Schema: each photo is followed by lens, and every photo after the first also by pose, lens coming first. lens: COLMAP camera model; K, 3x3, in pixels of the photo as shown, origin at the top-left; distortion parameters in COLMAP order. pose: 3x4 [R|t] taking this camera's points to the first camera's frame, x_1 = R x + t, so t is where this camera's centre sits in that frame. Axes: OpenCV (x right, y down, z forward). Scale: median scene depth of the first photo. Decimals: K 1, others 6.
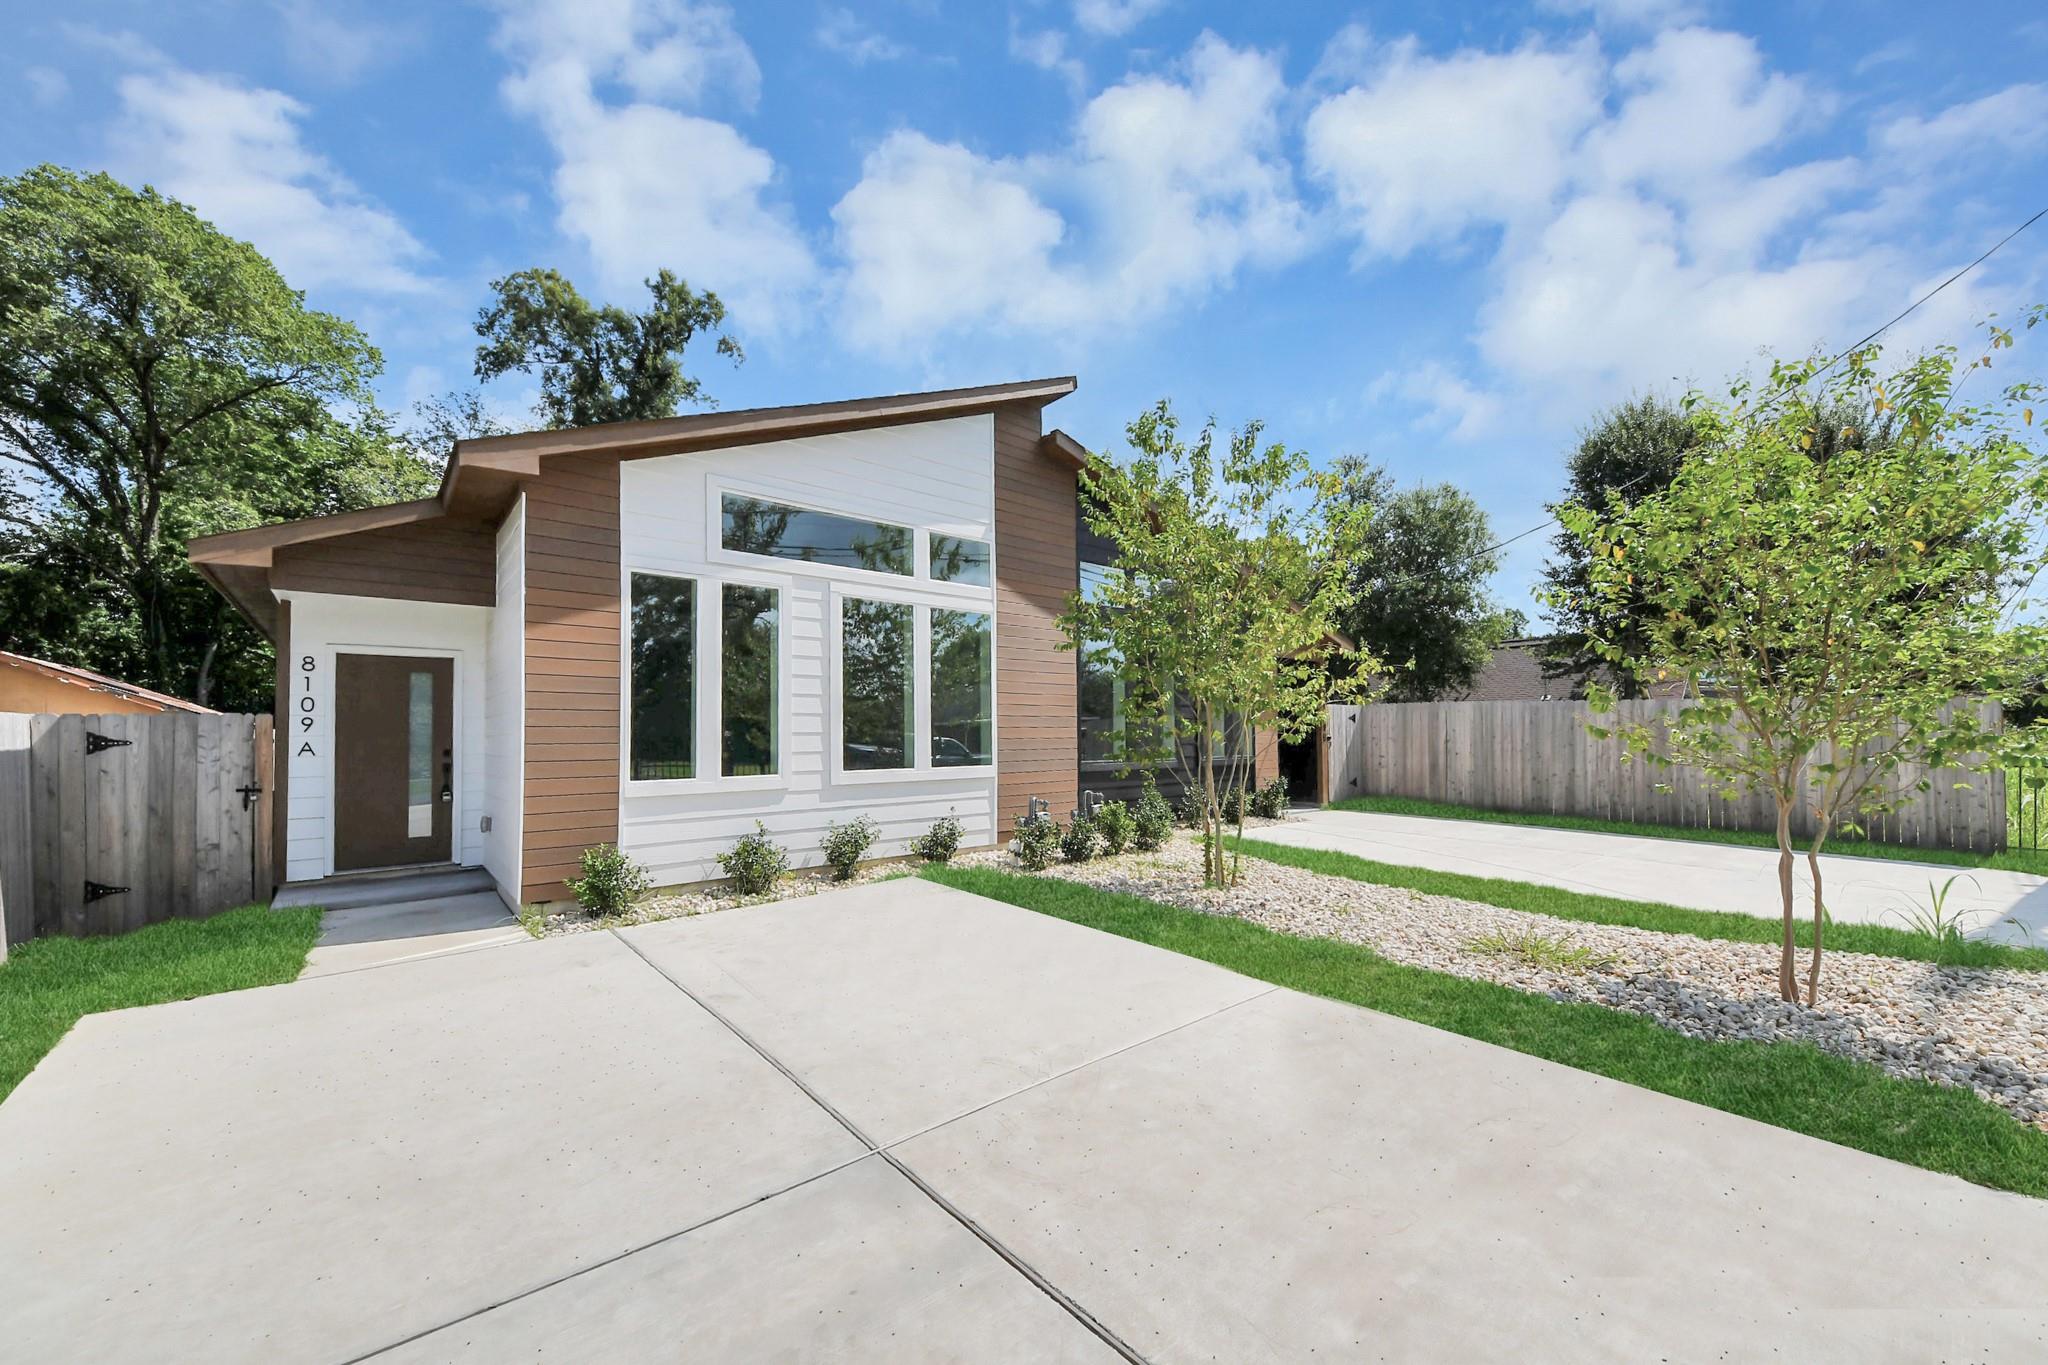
lens RADIAL K [[746.9, 0, 1035.6], [0, 746.9, 716.7], [0, 0, 1]] dist [0.001177, -0.007198]
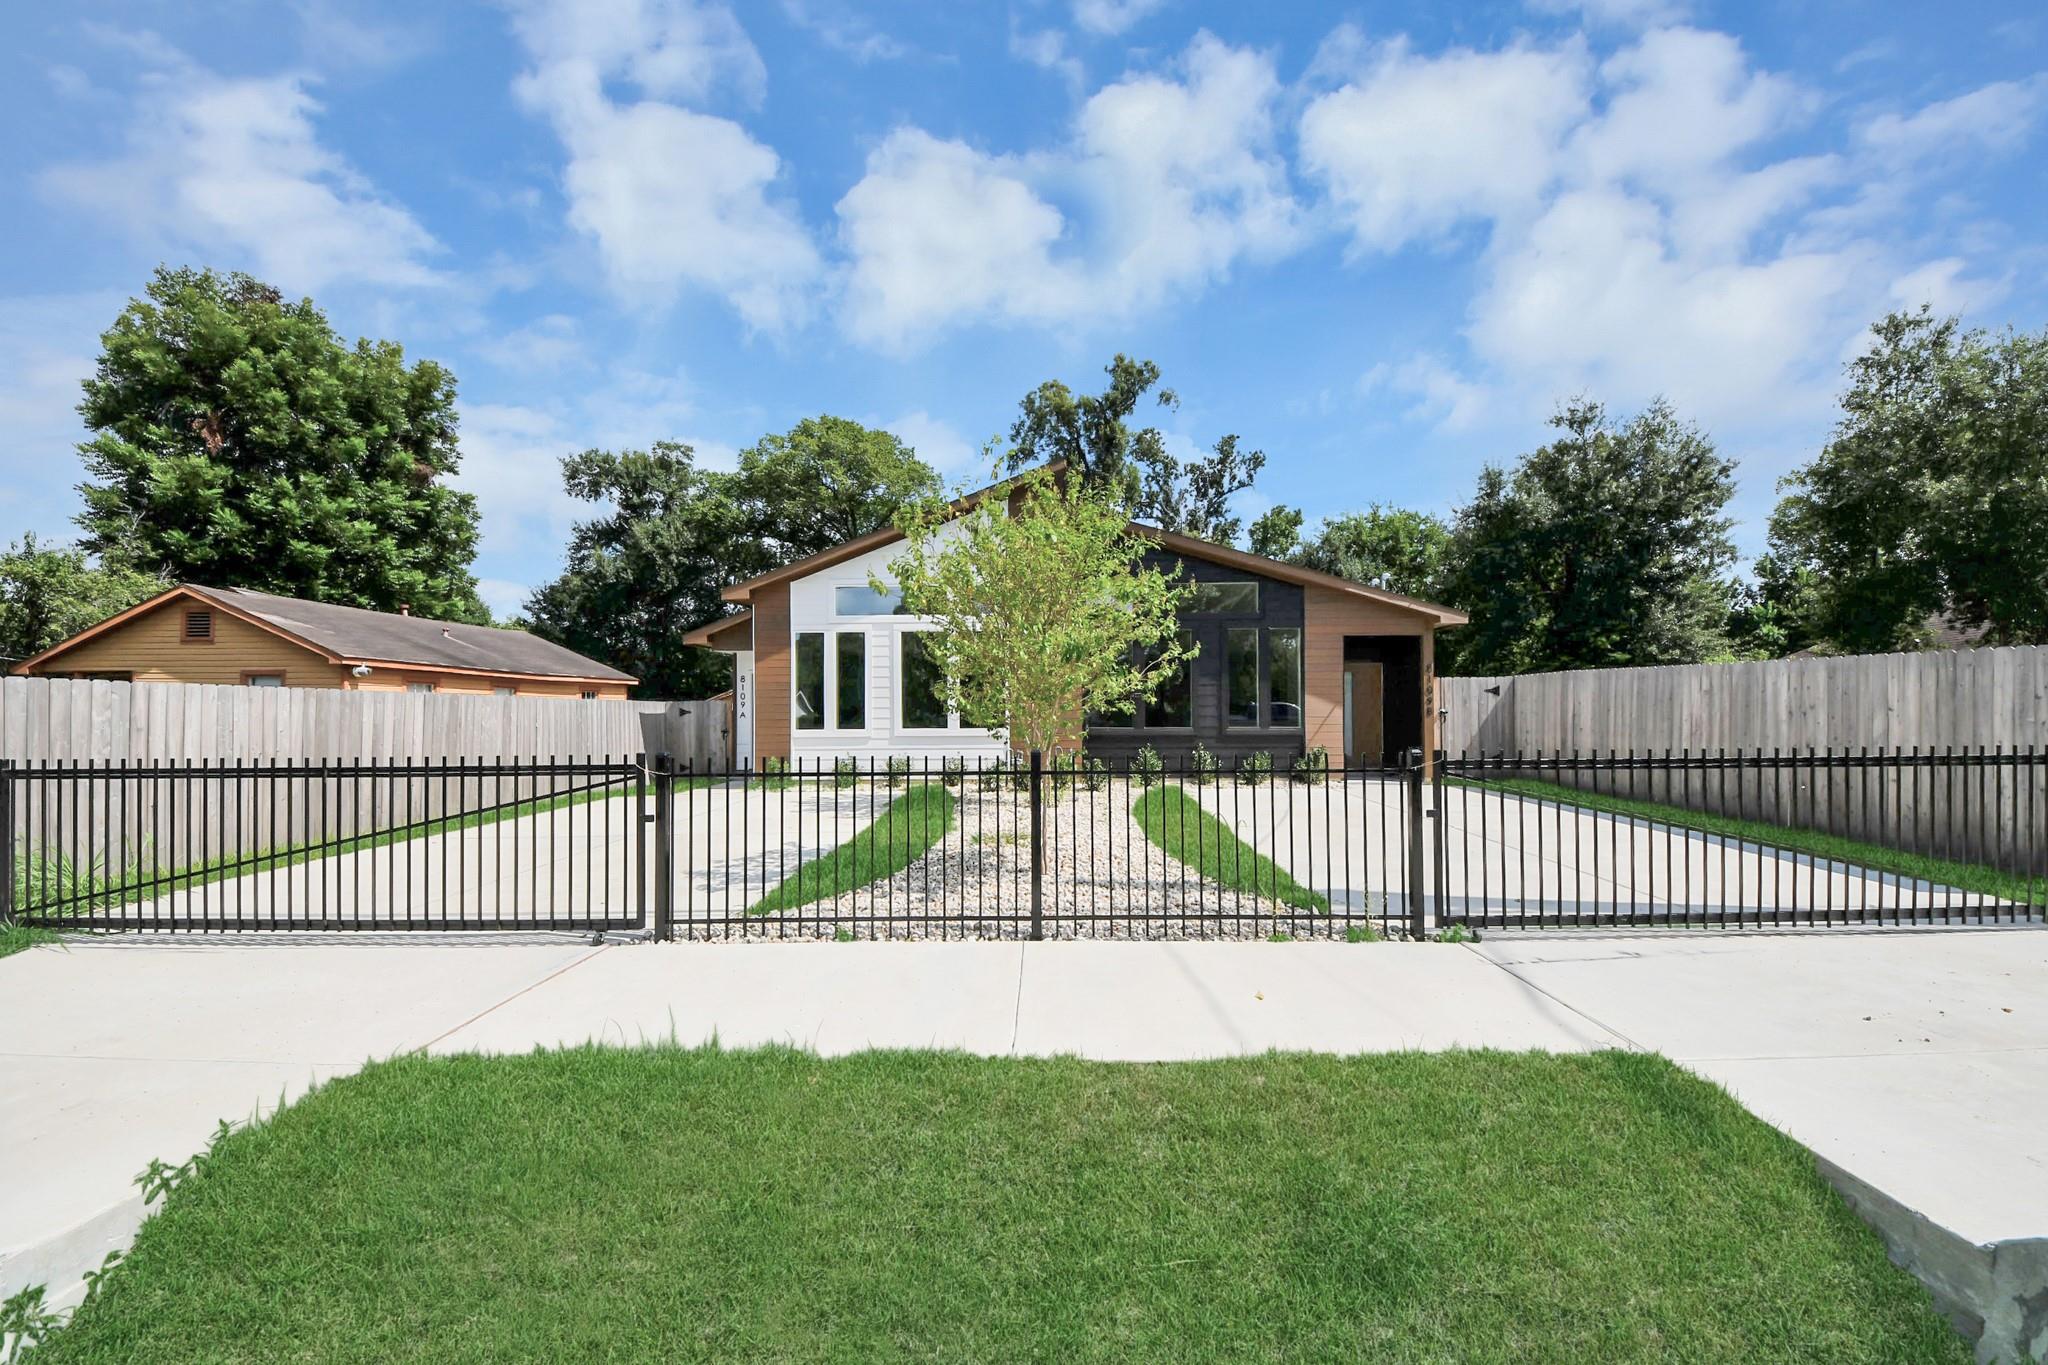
lens RADIAL K [[701.0, 0, 1074.5], [0, 701.0, 711.2], [0, 0, 1]] dist [0.015814, -0.012946]
pose [[0.764000, 0.000164, -0.645216, 0.717884], [0.015856, 0.999693, 0.019030, 0.003055], [0.645021, -0.024770, 0.763763, -0.017724]]
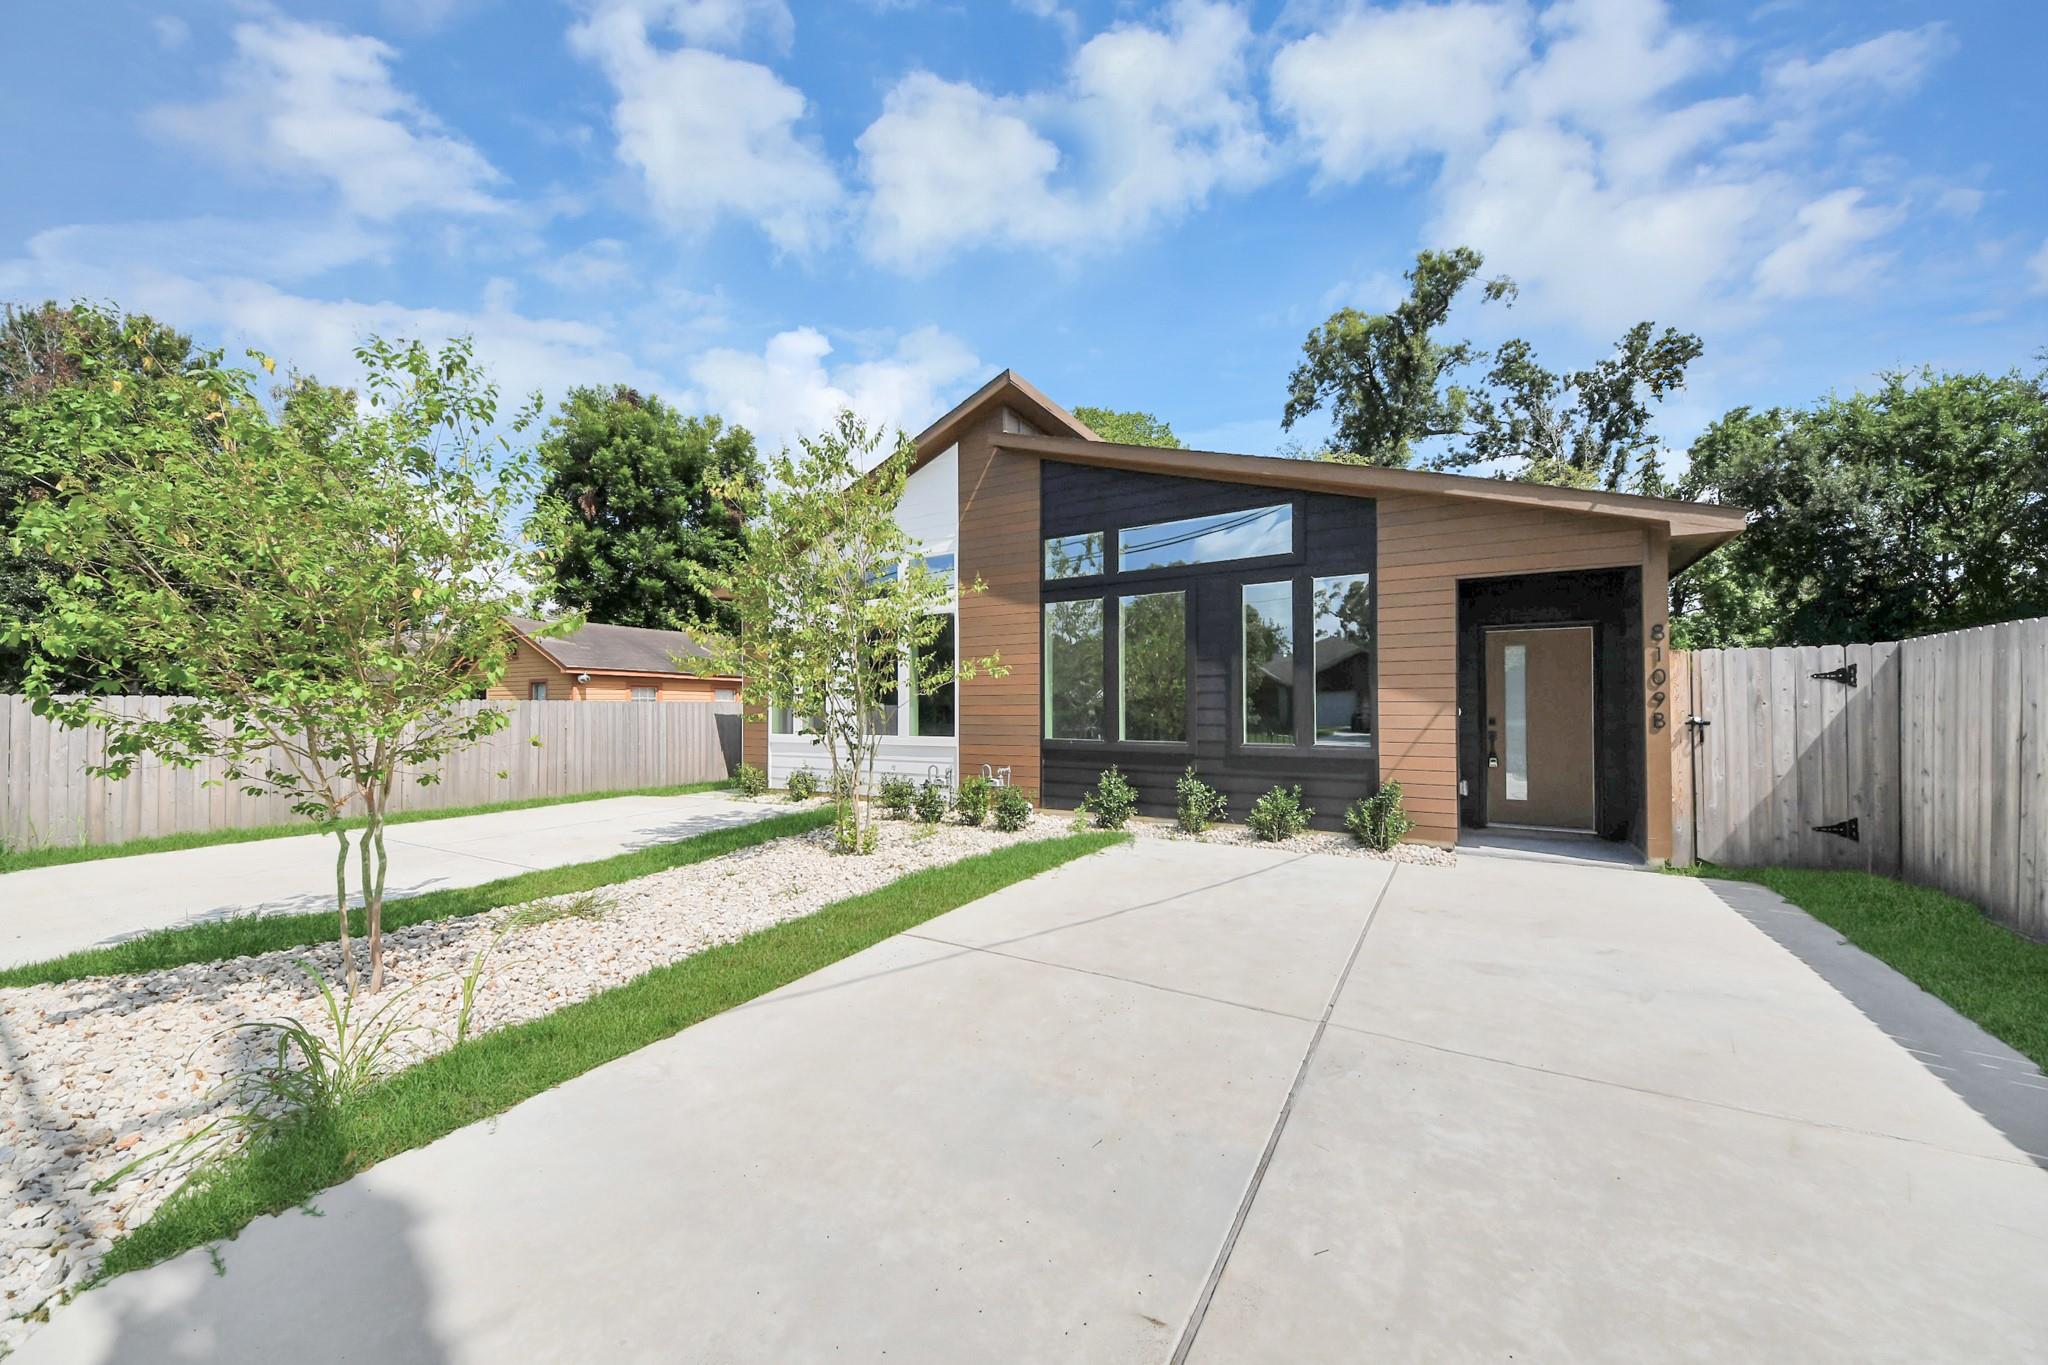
lens RADIAL K [[720.4, 0, 1061.2], [0, 720.4, 702.4], [0, 0, 1]] dist [-0.002329, -0.007350]
pose [[0.334593, -0.003050, -0.942358, 0.793677], [0.024813, 0.999677, 0.005575, 0.005009], [0.942036, -0.025248, 0.334560, 0.559132]]
